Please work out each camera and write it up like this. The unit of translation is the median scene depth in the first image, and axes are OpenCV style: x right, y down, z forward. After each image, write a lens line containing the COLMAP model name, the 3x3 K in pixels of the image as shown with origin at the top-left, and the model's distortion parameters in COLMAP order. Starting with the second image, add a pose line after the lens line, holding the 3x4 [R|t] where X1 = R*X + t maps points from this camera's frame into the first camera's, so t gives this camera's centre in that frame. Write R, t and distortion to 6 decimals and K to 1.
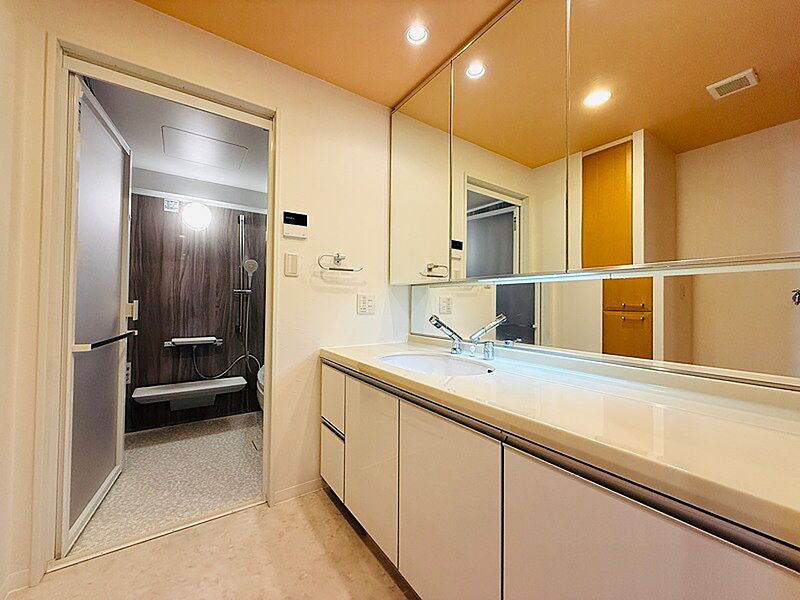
lens RADIAL K [[319.6, 0, 399.4], [0, 319.6, 300.9], [0, 0, 1]] dist [0.001686, -0.000629]
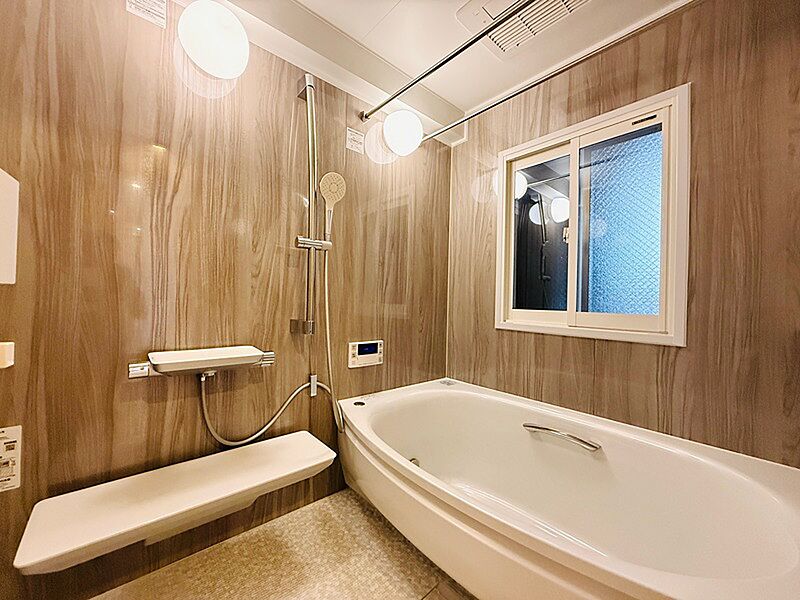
lens RADIAL K [[319.6, 0, 401.4], [0, 319.6, 298.7], [0, 0, 1]] dist [0.001686, -0.000629]
pose [[0.993201, 0.018615, 0.114917, -0.445345], [-0.020752, 0.999633, 0.017431, 0.039834], [-0.114551, -0.019697, 0.993222, 0.574615]]
